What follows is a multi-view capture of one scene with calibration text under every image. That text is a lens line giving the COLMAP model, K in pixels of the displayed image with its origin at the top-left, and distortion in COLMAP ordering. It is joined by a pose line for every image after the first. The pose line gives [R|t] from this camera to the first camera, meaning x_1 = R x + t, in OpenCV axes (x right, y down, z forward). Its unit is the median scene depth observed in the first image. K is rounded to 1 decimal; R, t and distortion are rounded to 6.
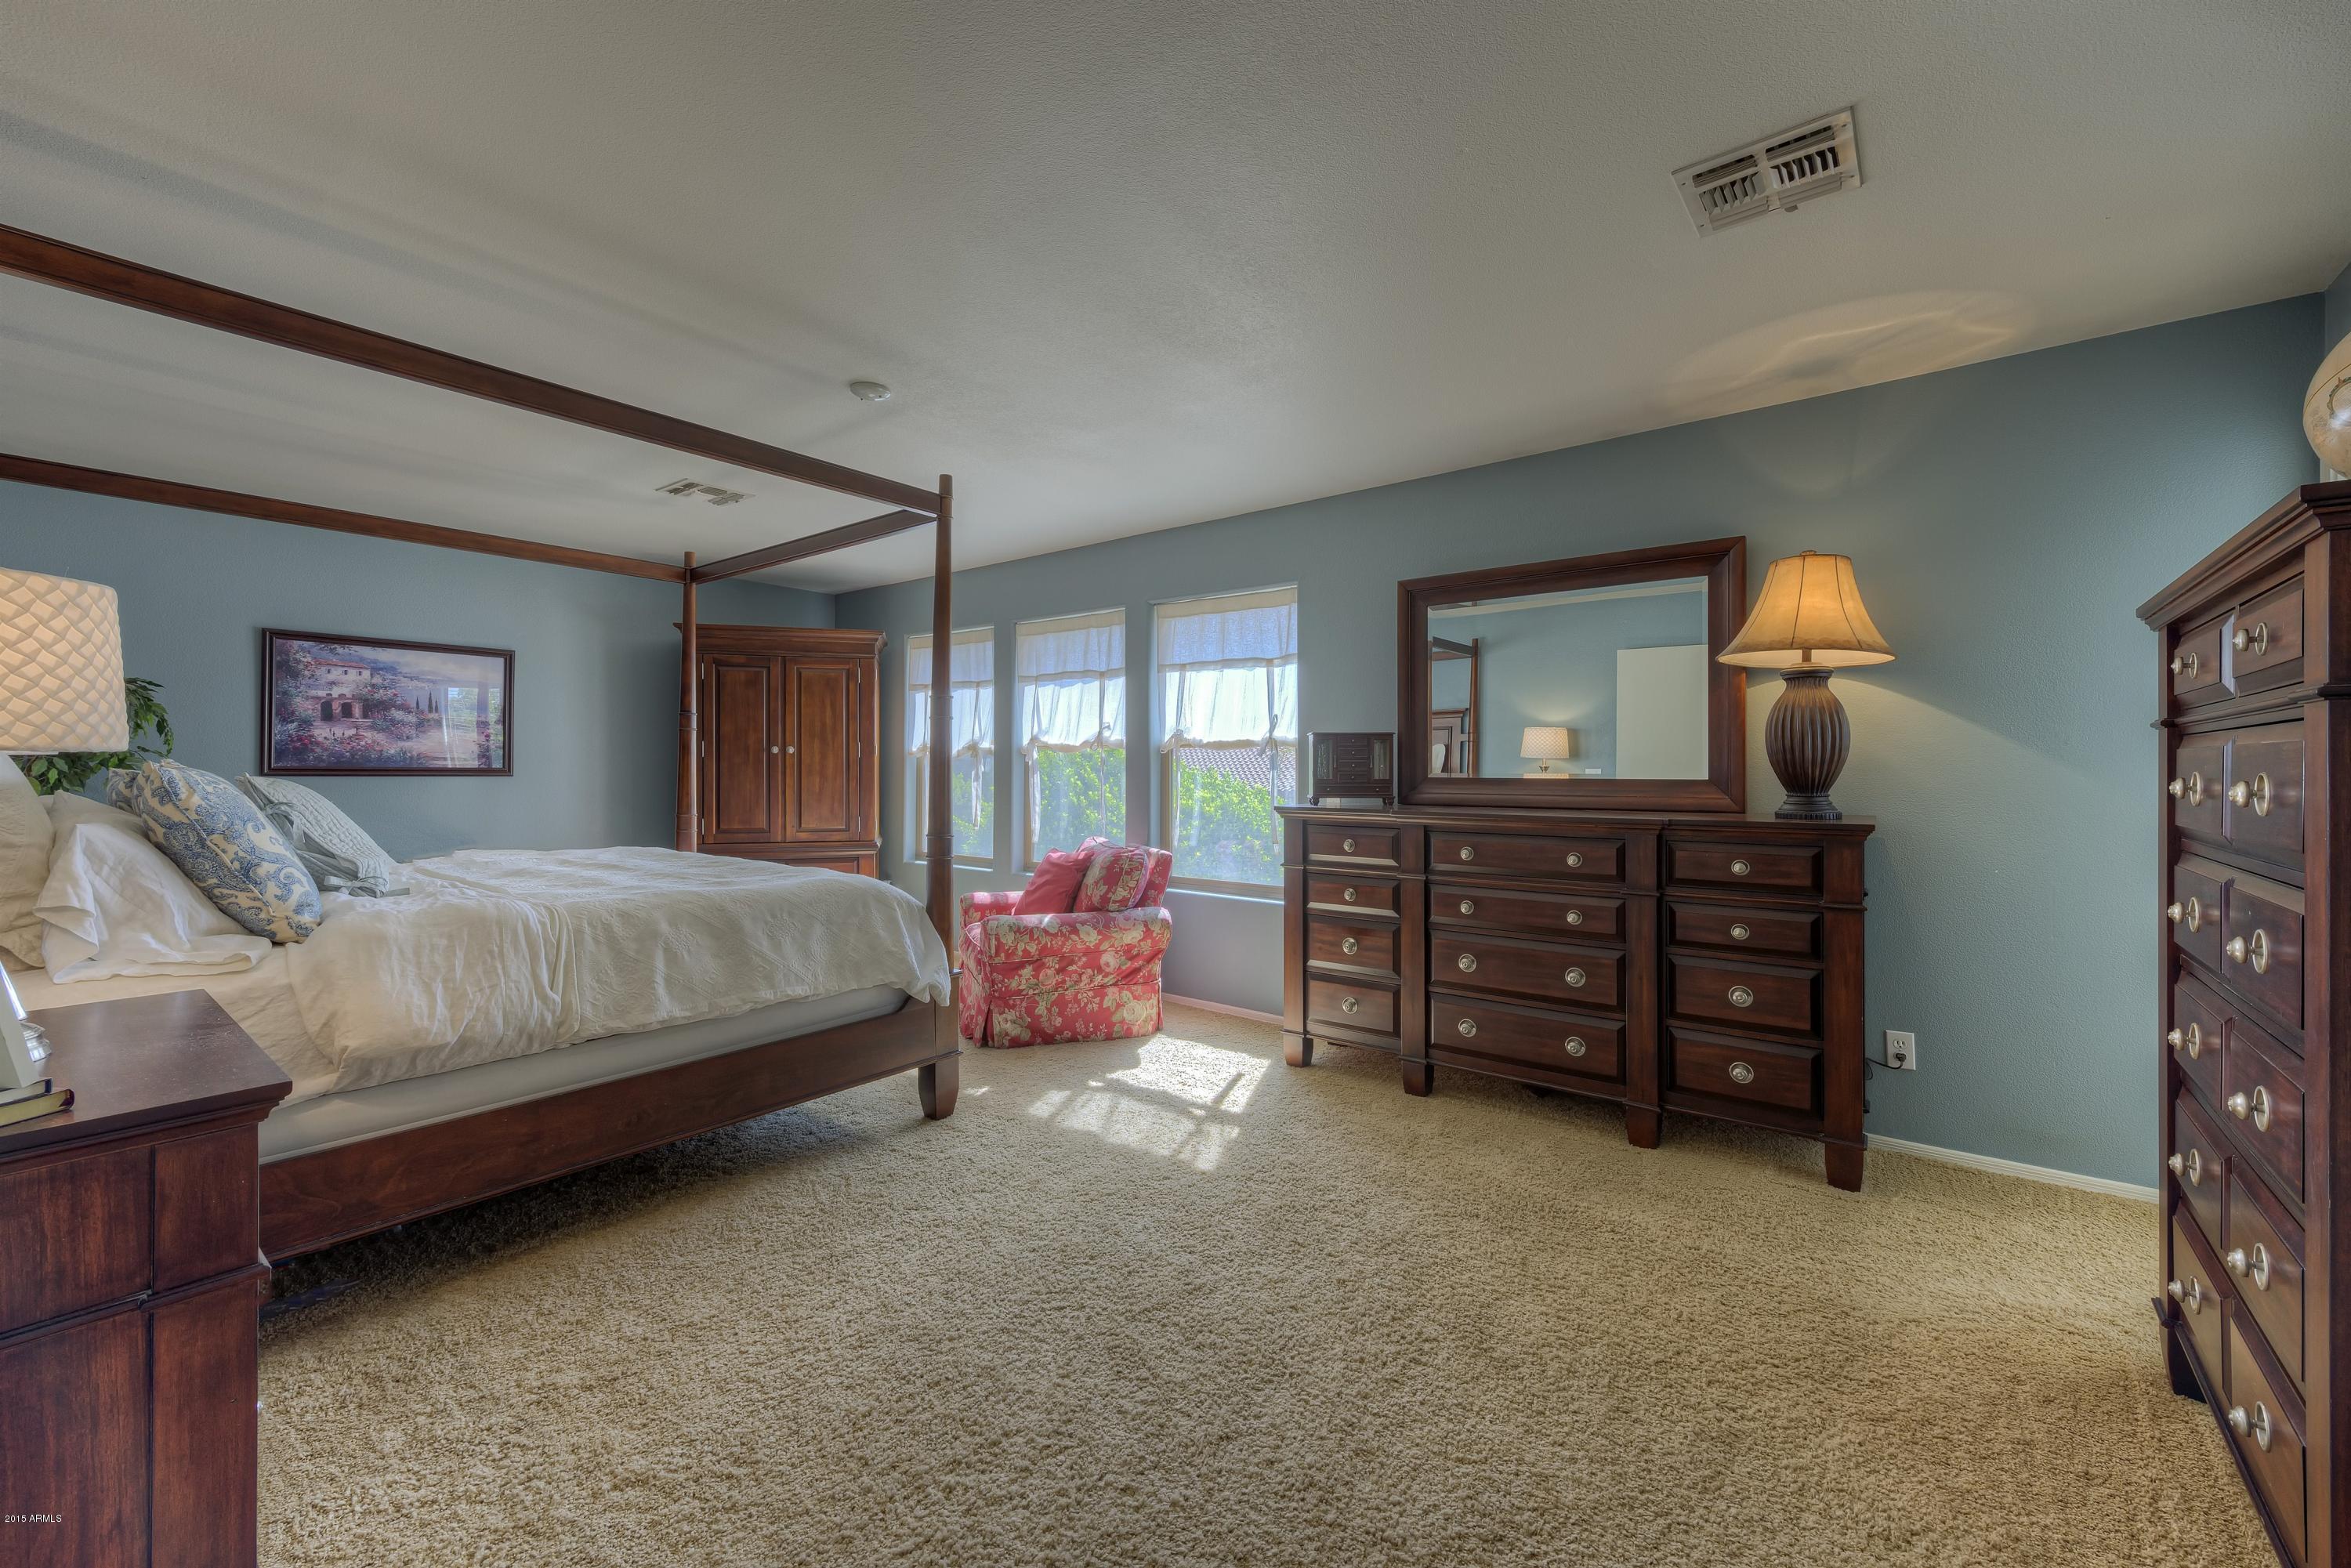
lens RADIAL K [[921.5, 0, 1185.3], [0, 921.5, 766.0], [0, 0, 1]] dist [0.011092, -0.000182]
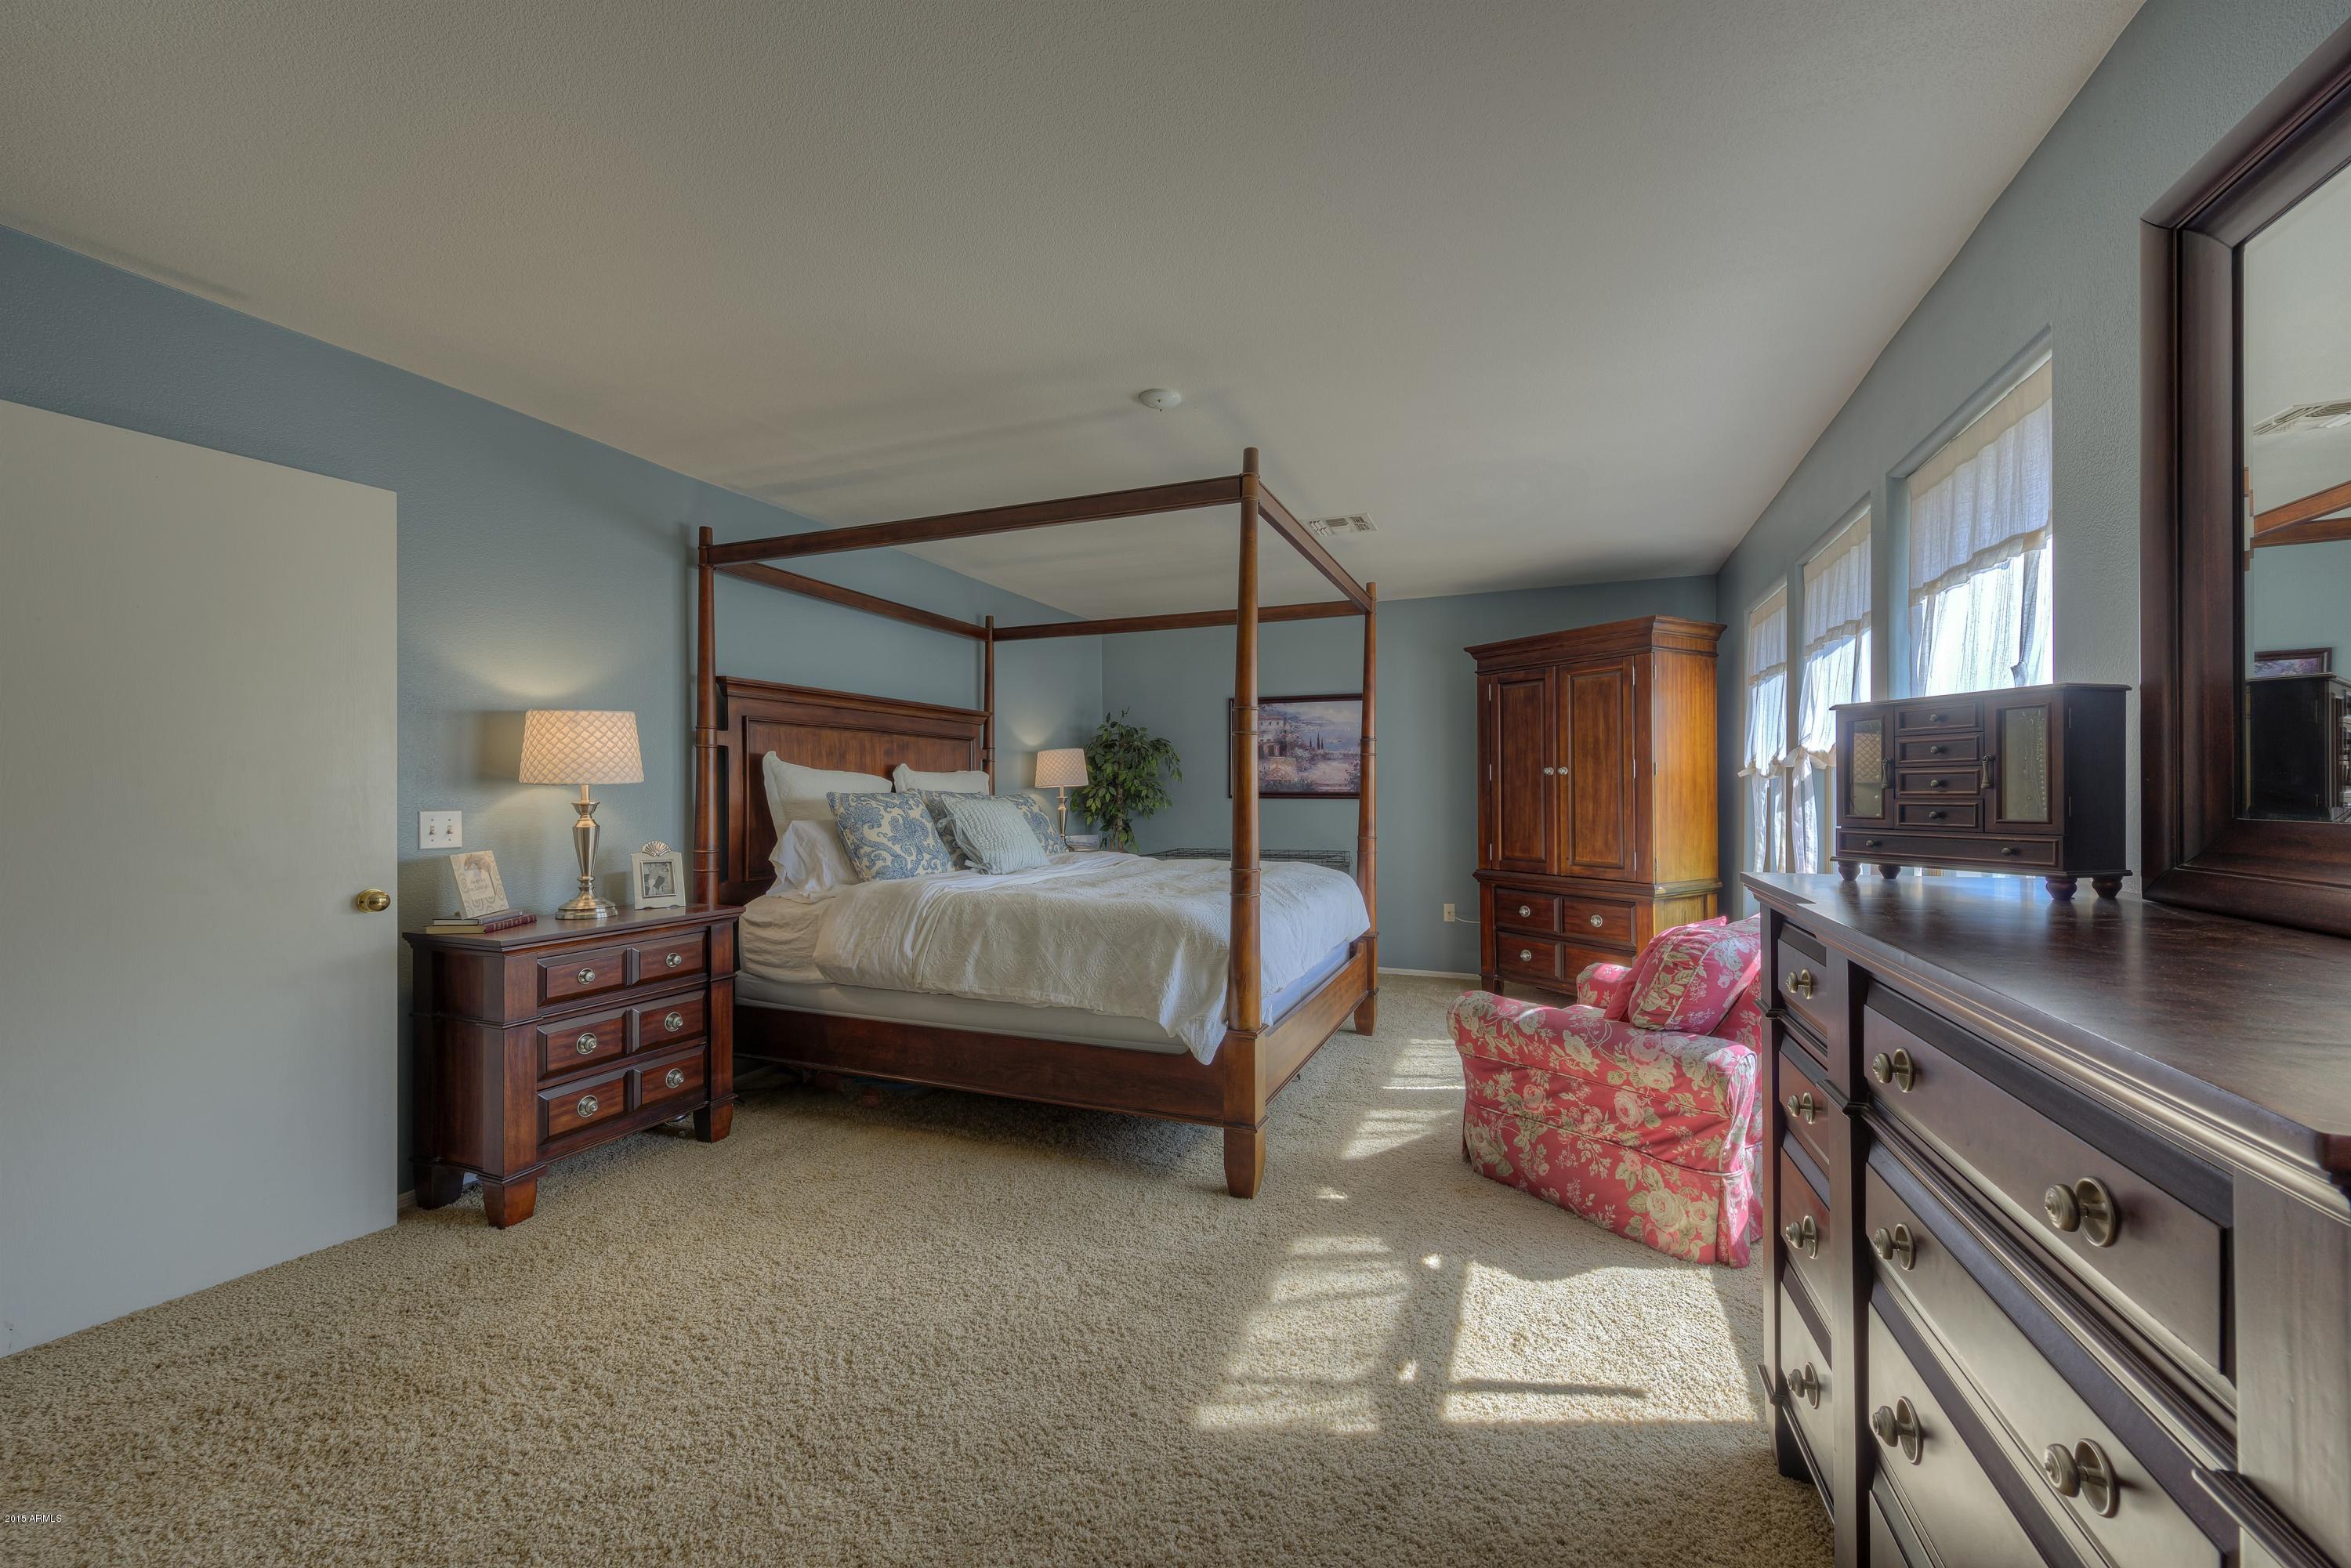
lens RADIAL K [[921.5, 0, 1168.9], [0, 921.5, 794.8], [0, 0, 1]] dist [0.011092, -0.000182]
pose [[0.276022, 0.000895, -0.961151, 0.433307], [0.003676, 0.999991, 0.001986, 0.002770], [0.961144, -0.004081, 0.276016, 0.554350]]
